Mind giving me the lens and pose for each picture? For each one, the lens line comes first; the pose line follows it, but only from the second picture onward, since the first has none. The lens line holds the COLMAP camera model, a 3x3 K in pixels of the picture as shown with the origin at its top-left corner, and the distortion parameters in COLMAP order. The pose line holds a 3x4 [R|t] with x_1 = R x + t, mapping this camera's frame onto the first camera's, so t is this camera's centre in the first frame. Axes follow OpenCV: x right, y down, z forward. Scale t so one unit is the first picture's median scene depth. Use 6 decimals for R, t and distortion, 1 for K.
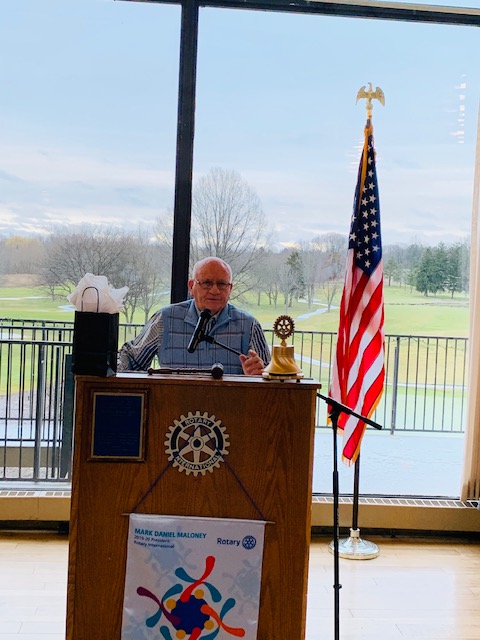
lens RADIAL K [[904.0, 0, 238.5], [0, 904.0, 328.1], [0, 0, 1]] dist [0.131332, -0.031049]
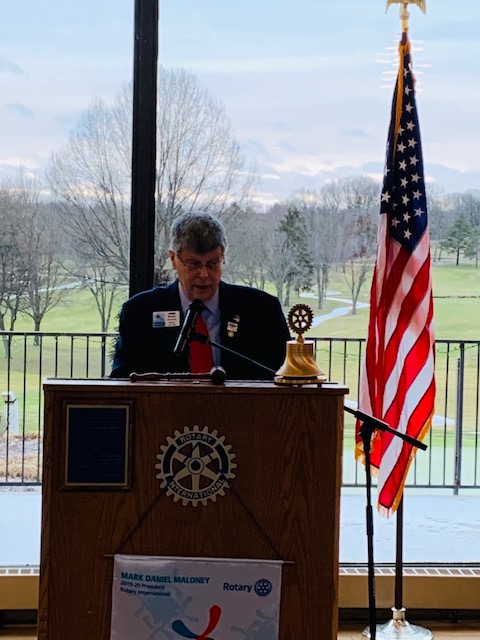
lens RADIAL K [[1575.8, 0, 239.8], [0, 1575.8, 318.6], [0, 0, 1]] dist [0.106752, 0.886361]
pose [[0.999391, -0.021990, 0.027085, -0.041277], [0.022420, 0.999626, -0.015670, 0.019740], [-0.026731, 0.016268, 0.999510, -0.395423]]
